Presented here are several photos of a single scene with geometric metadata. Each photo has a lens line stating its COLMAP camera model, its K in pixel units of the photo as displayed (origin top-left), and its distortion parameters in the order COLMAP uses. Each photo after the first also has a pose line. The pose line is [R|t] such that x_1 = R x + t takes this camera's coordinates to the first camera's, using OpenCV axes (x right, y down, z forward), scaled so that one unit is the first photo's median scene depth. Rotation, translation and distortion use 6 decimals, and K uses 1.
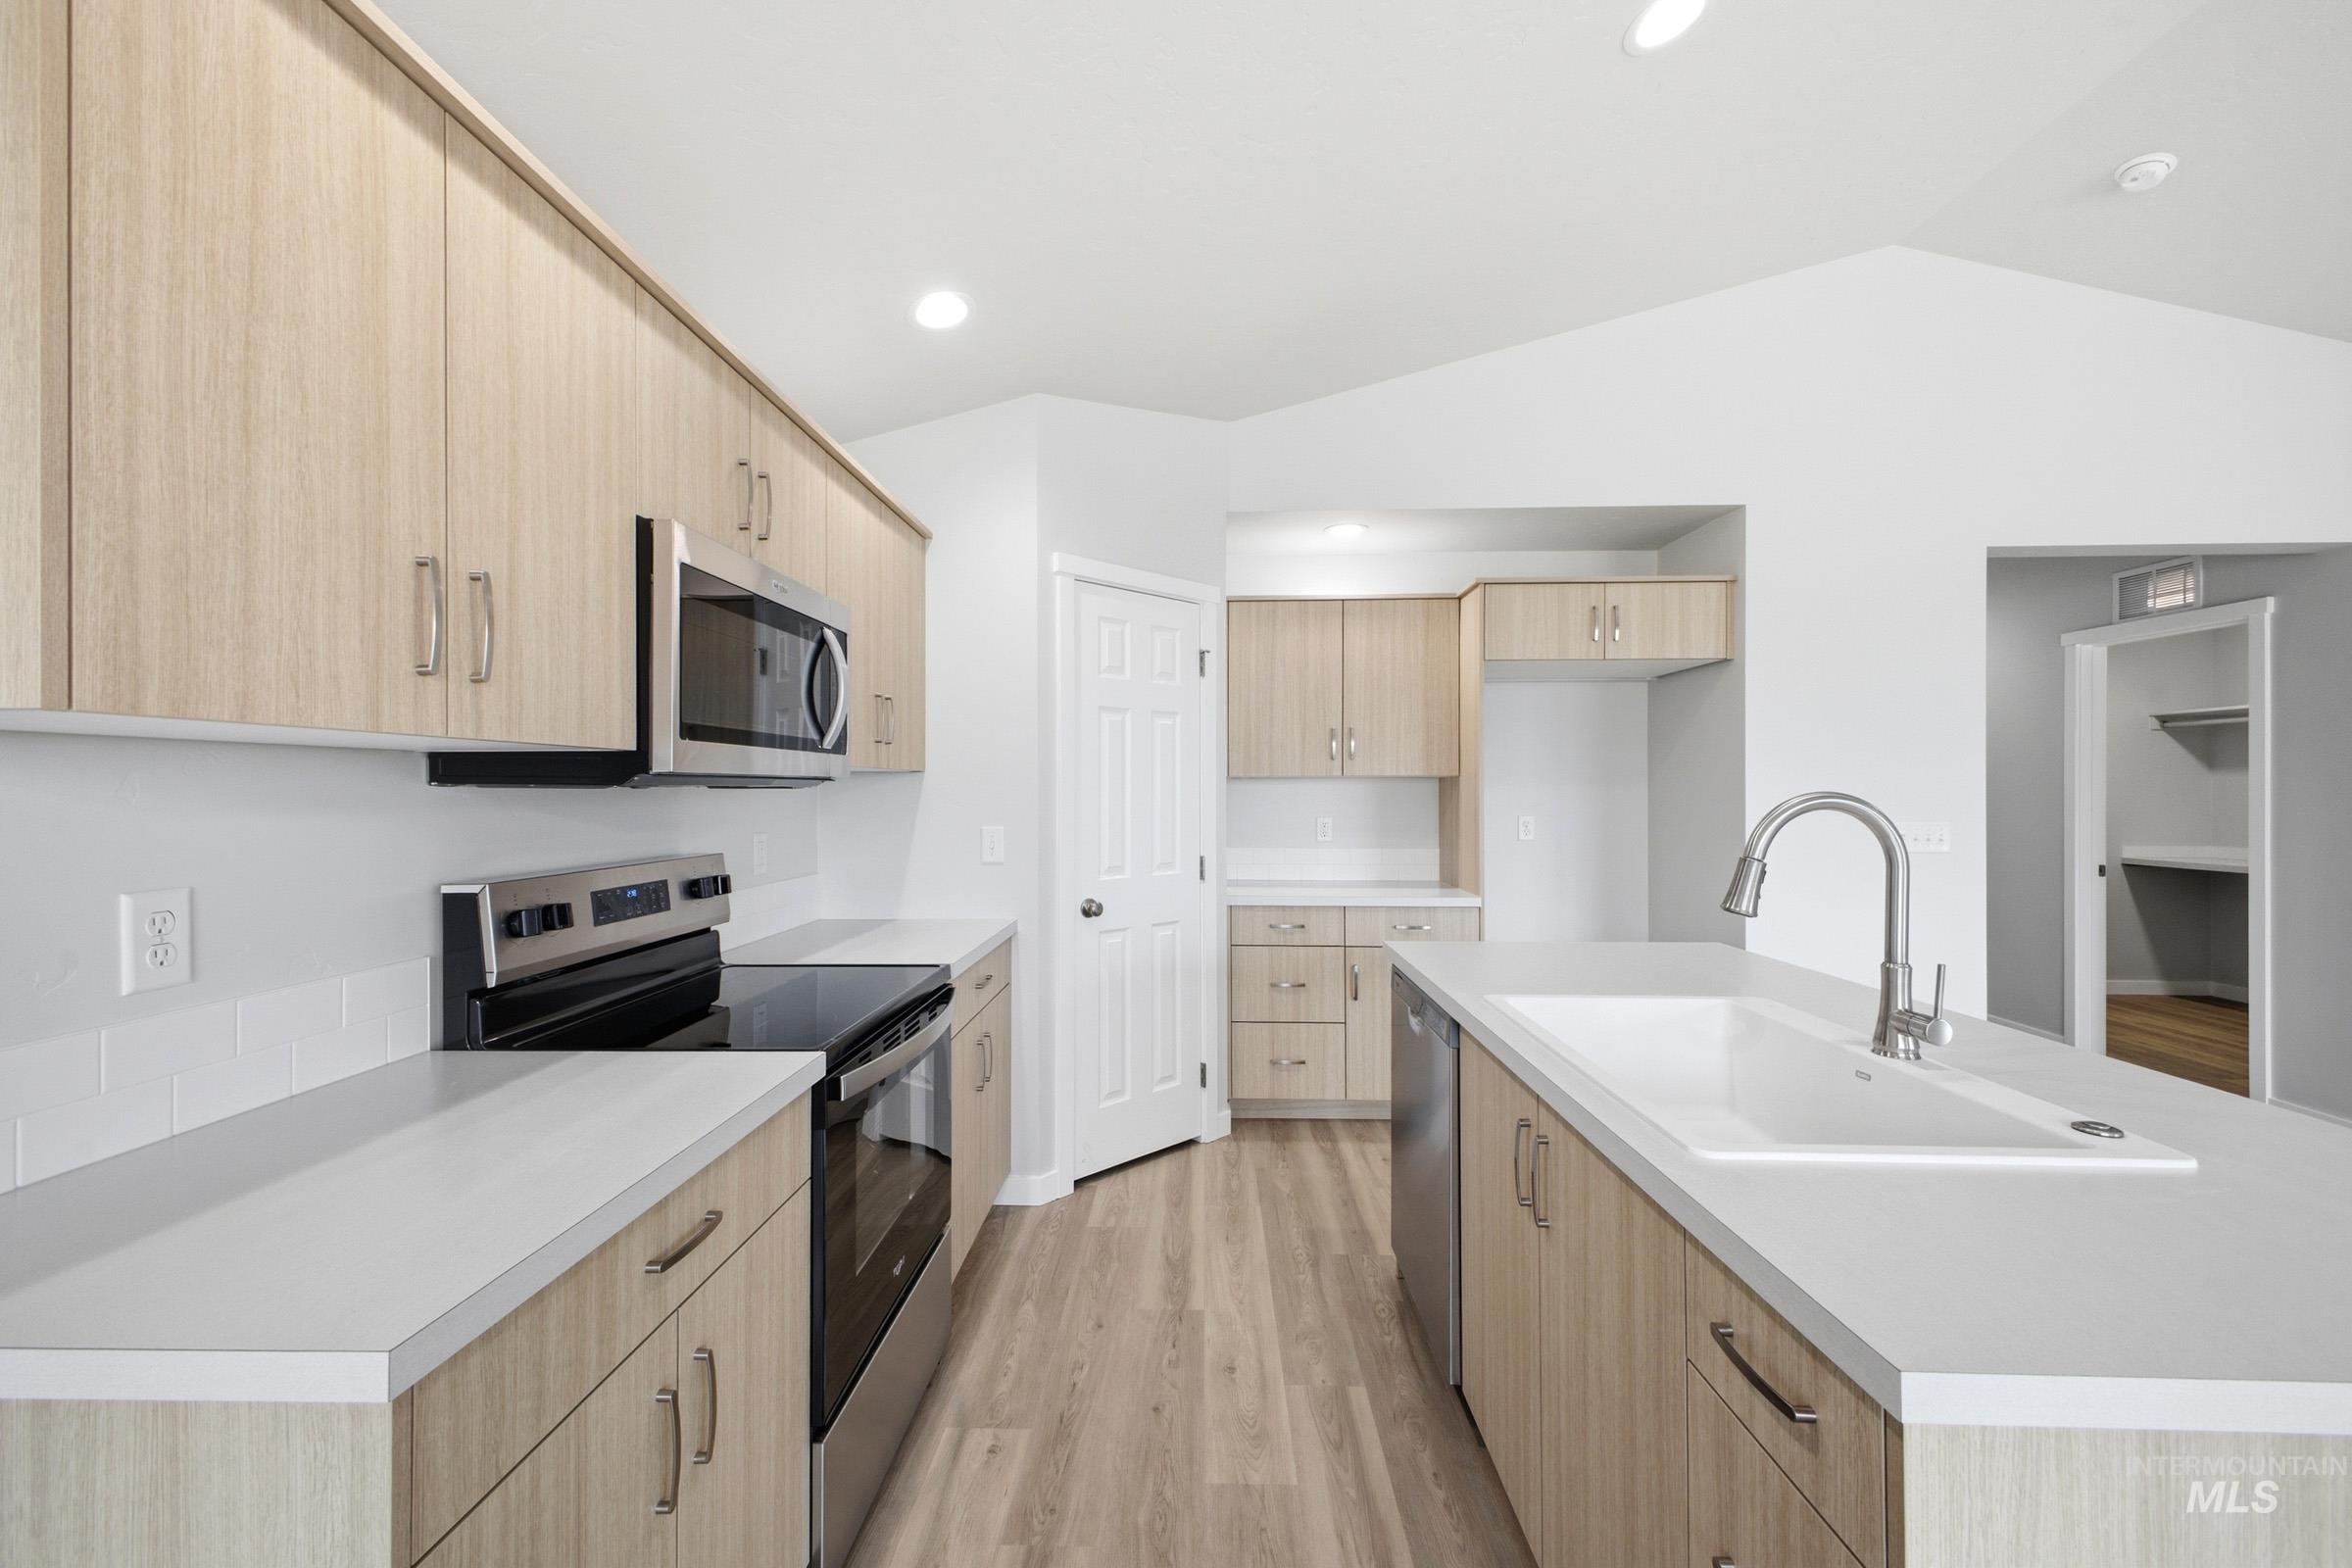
lens RADIAL K [[940.8, 0, 1182.0], [0, 940.8, 785.0], [0, 0, 1]] dist [0.020178, -0.004983]
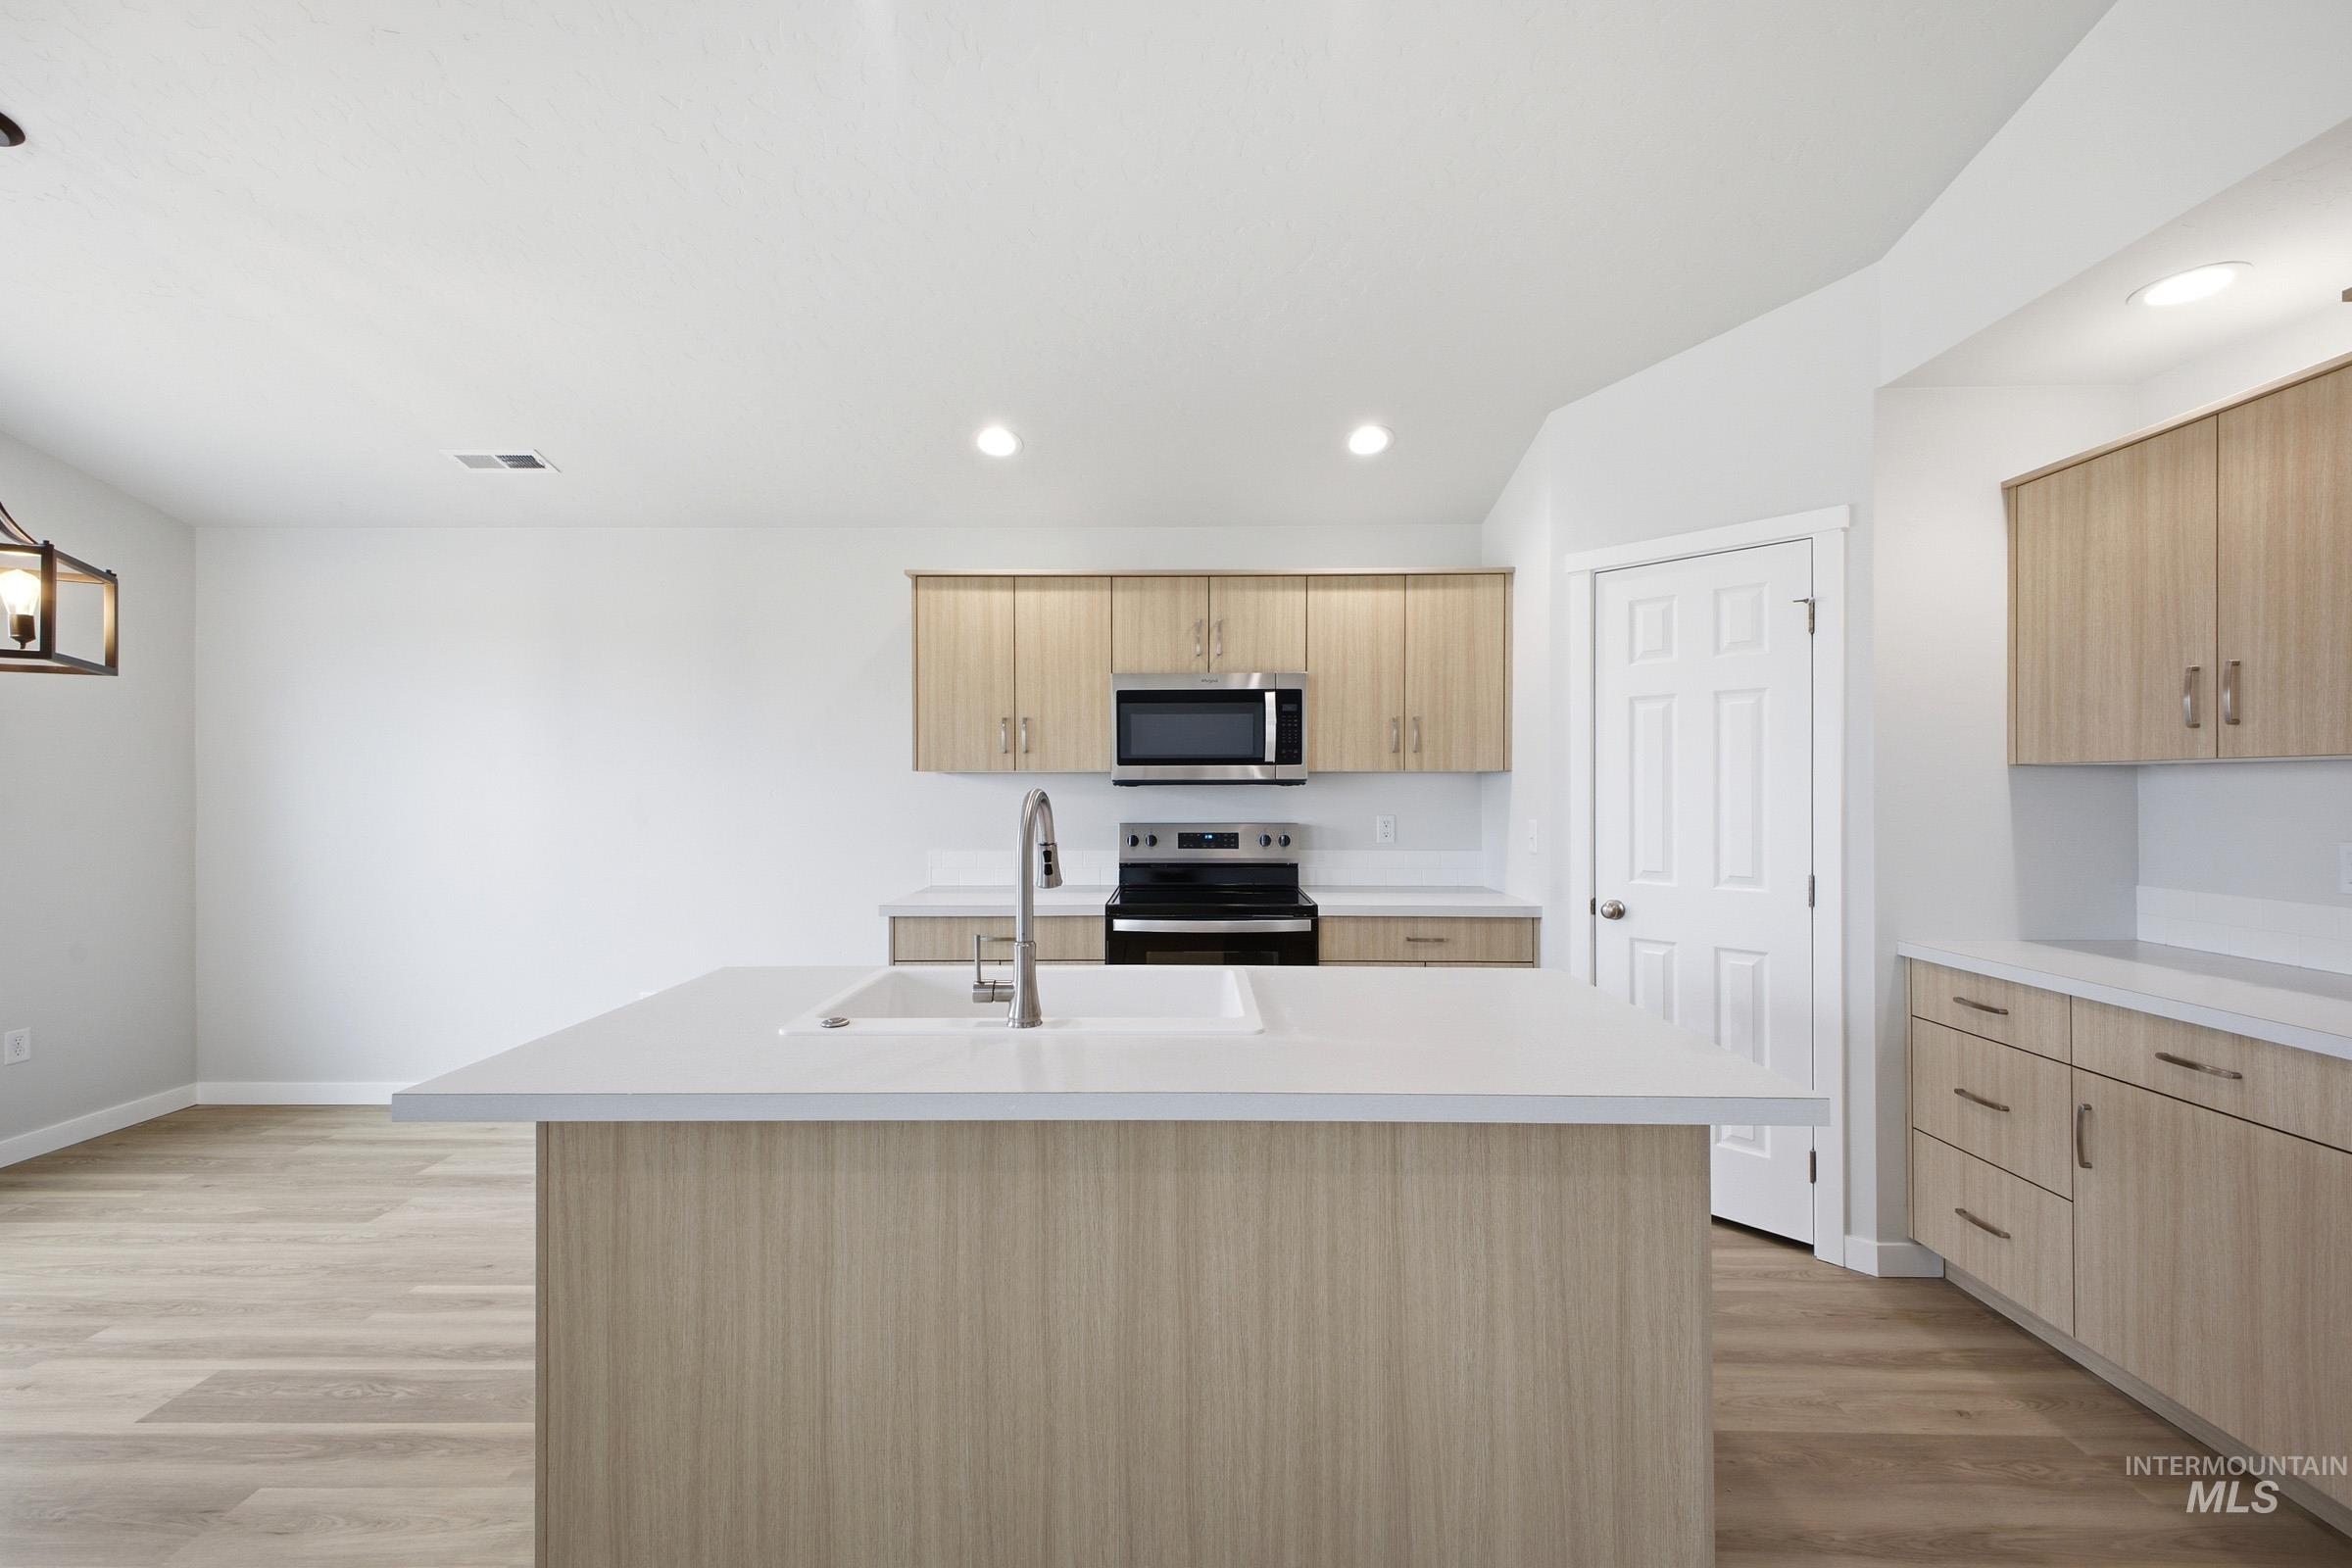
lens RADIAL K [[940.8, 0, 1180.0], [0, 940.8, 778.8], [0, 0, 1]] dist [0.020178, -0.004983]
pose [[0.010319, -0.004905, -0.999935, 0.911541], [0.009101, 0.999947, -0.004811, -0.001839], [0.999905, -0.009051, 0.010363, 0.574524]]
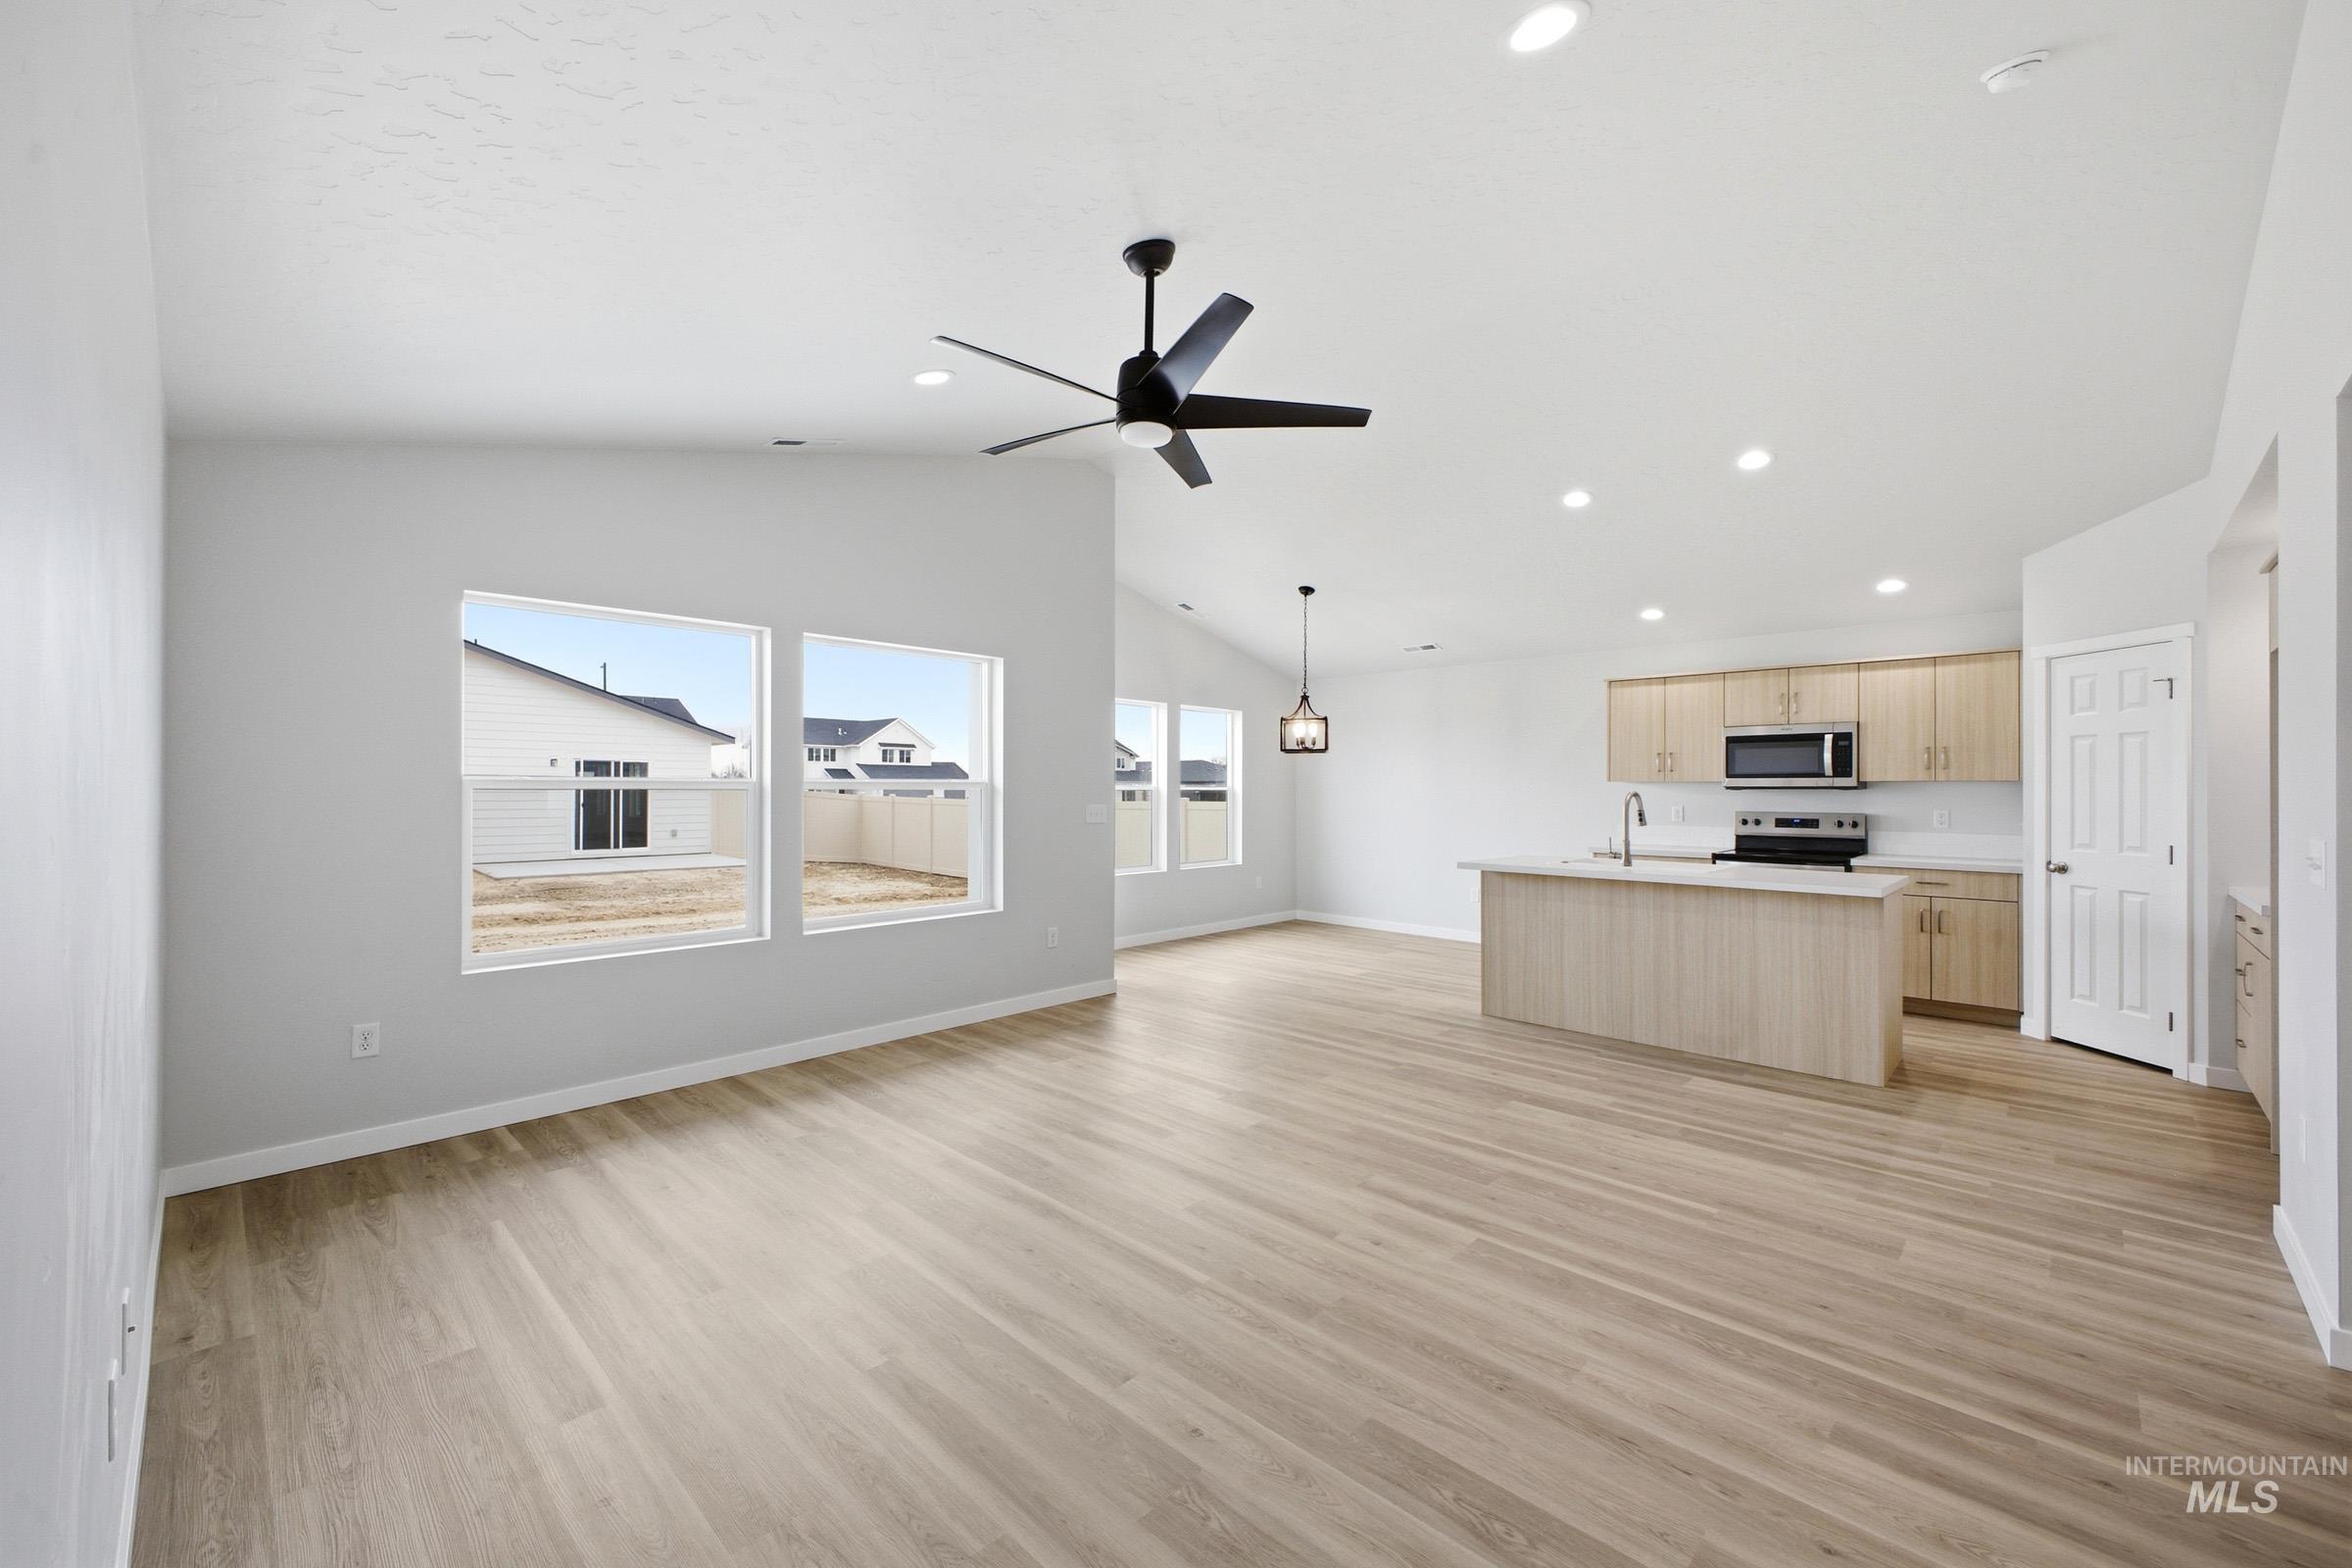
lens RADIAL K [[940.8, 0, 1173.9], [0, 940.8, 787.0], [0, 0, 1]] dist [0.020178, -0.004983]
pose [[-0.675919, 0.000735, -0.736975, 2.162015], [0.005323, 0.999978, -0.003884, -0.003577], [0.736956, -0.006548, -0.675909, 1.037654]]
